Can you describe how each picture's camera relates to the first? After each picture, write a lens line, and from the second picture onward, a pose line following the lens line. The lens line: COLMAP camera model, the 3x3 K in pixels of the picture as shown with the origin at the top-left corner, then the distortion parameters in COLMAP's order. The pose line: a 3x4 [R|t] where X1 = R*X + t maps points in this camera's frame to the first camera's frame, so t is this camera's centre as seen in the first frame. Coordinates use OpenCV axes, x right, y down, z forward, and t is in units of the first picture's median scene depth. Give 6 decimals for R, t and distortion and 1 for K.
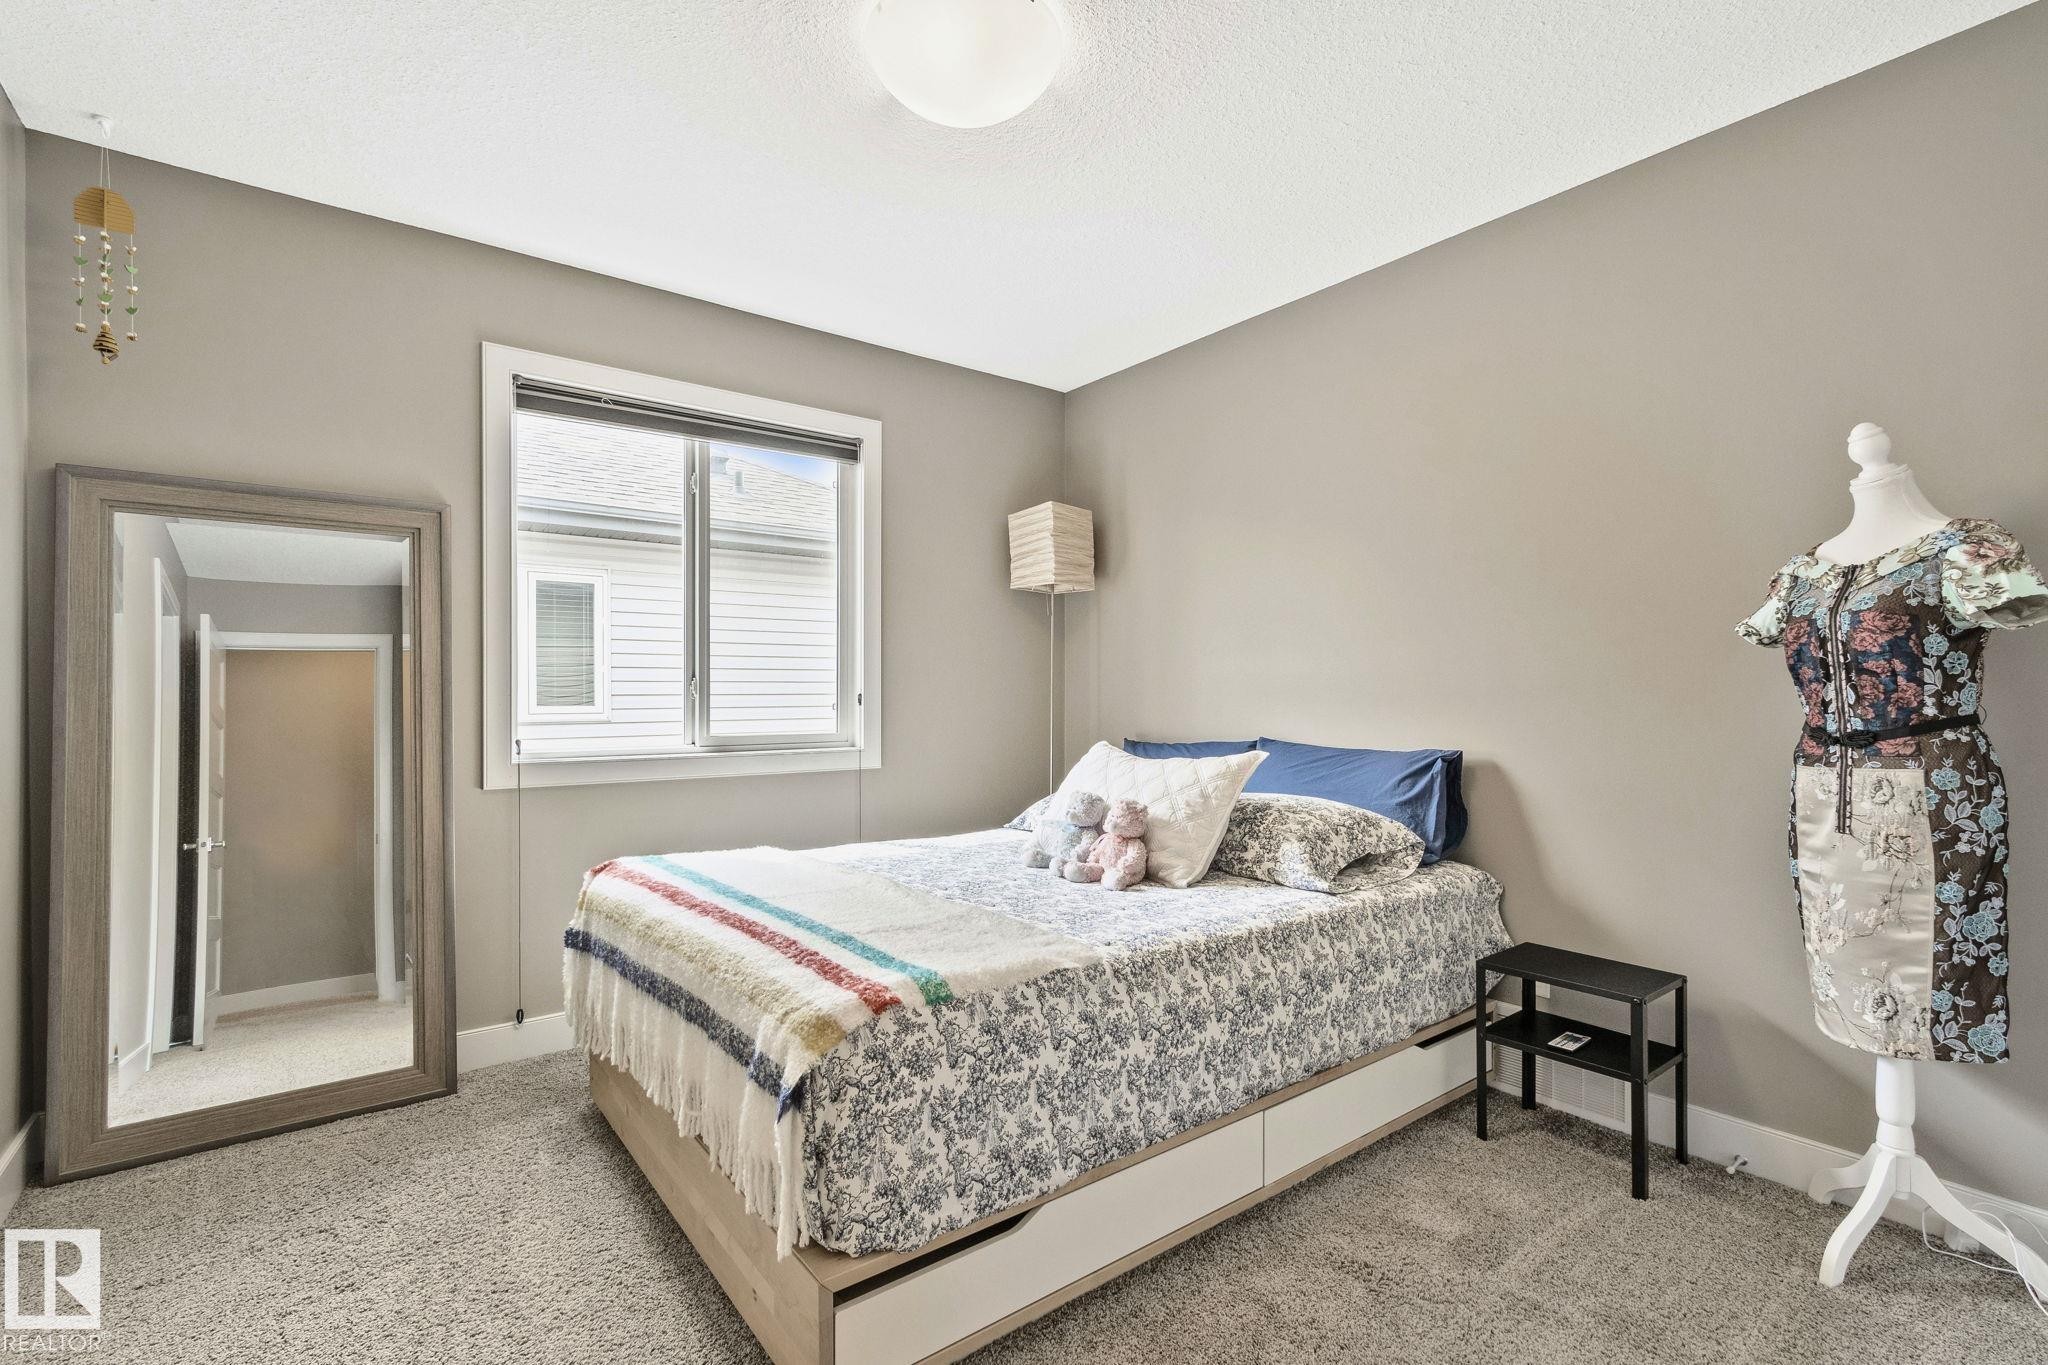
lens RADIAL K [[927.4, 0, 1020.8], [0, 927.4, 687.9], [0, 0, 1]] dist [0.000022, -0.000251]
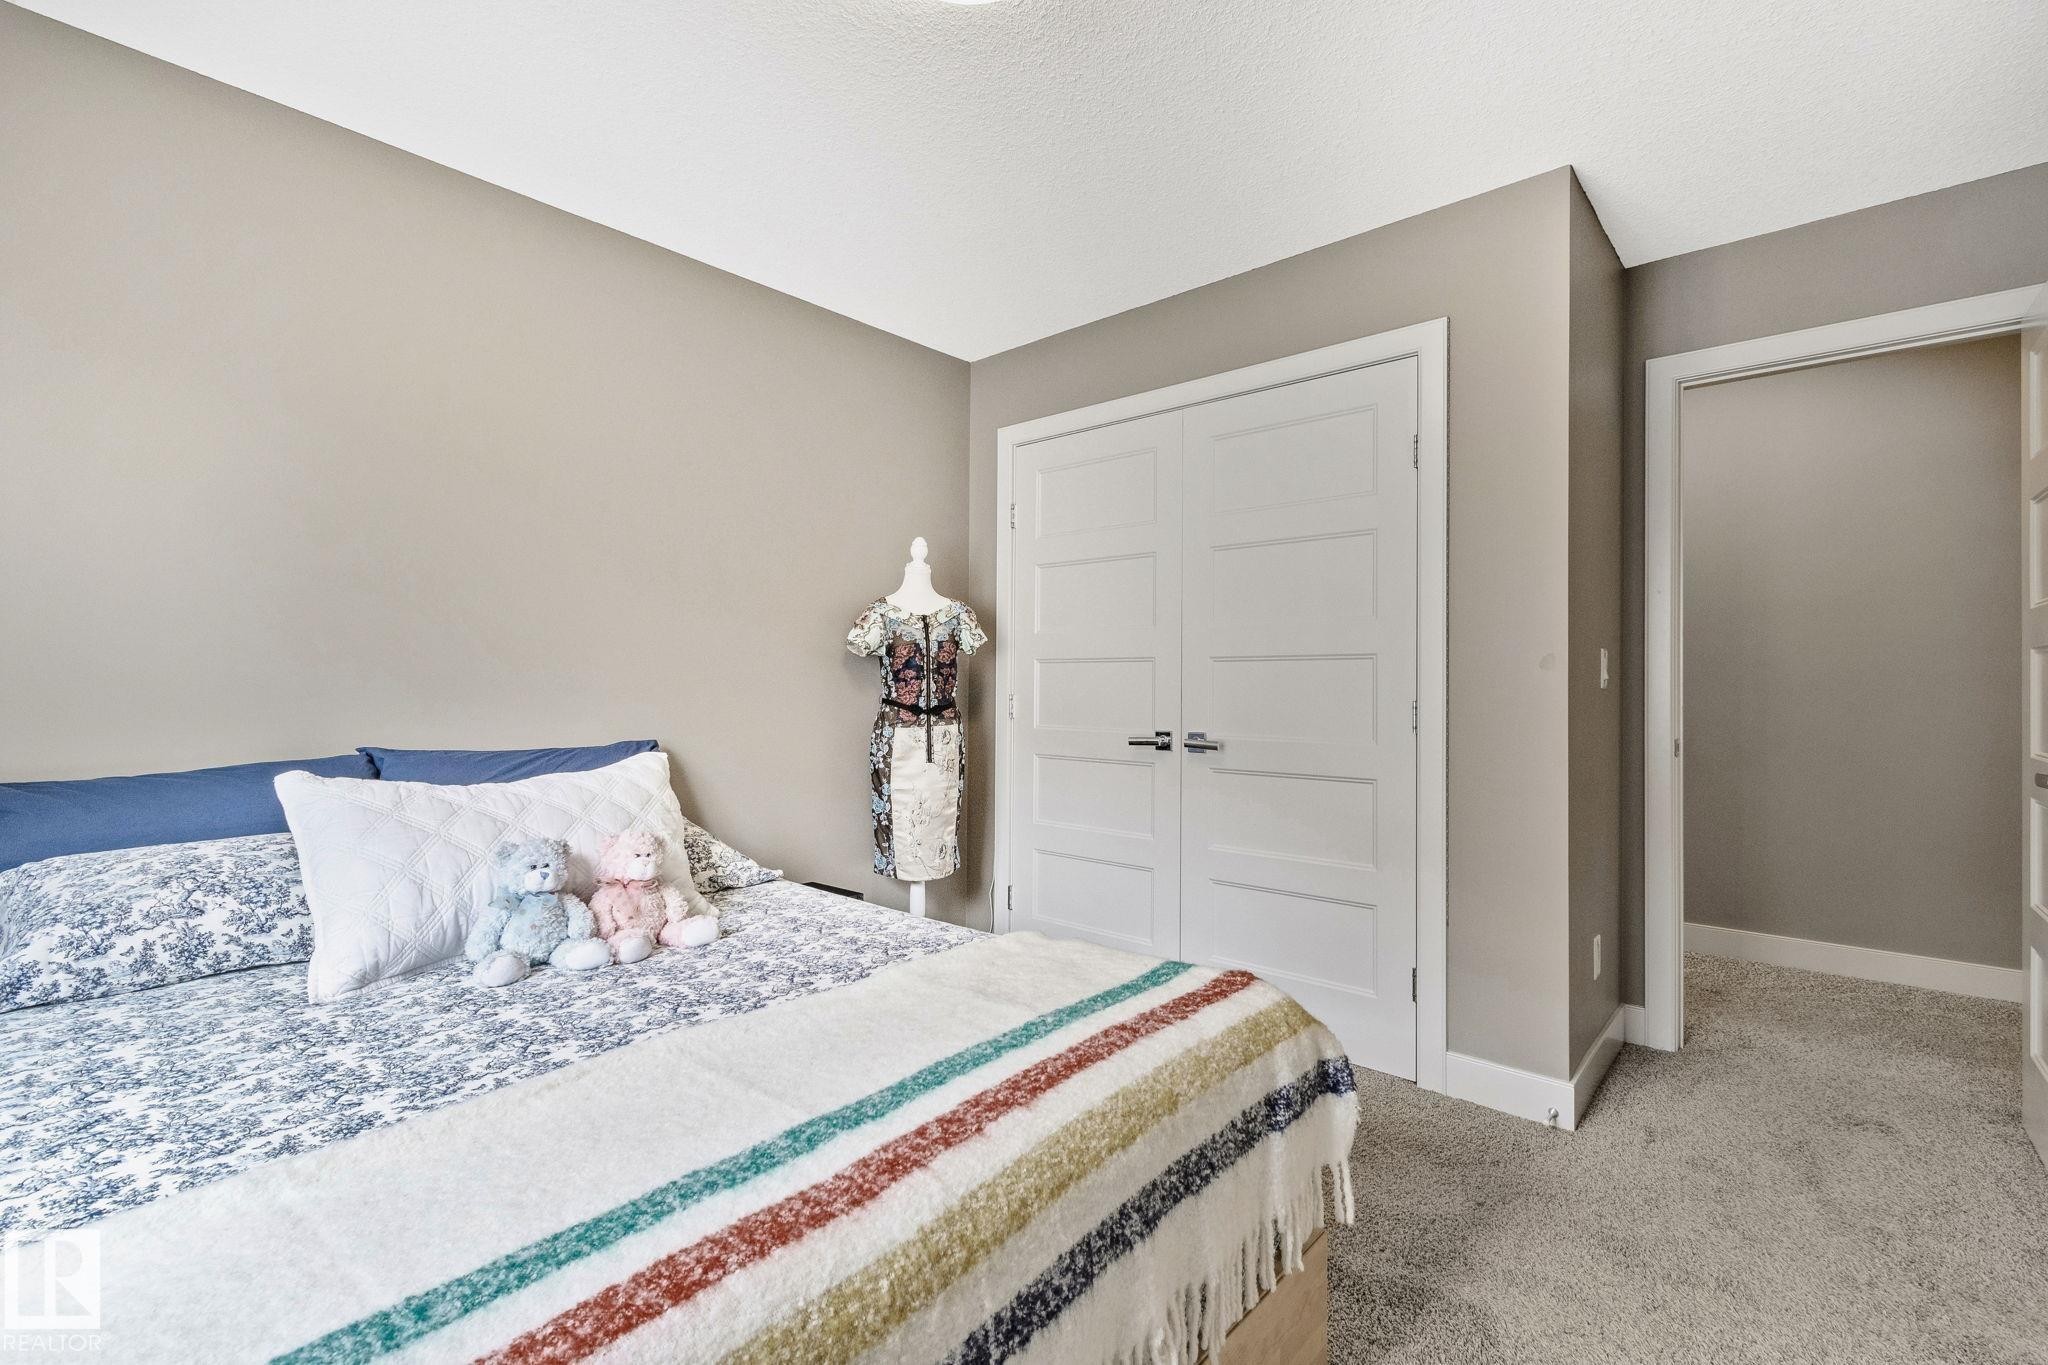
lens RADIAL K [[927.4, 0, 1027.7], [0, 927.4, 688.3], [0, 0, 1]] dist [0.000022, -0.000251]
pose [[-0.194001, -0.004744, 0.980990, -0.926169], [-0.004911, 0.999980, 0.003864, 0.003541], [-0.980989, -0.004068, -0.194021, 1.162707]]
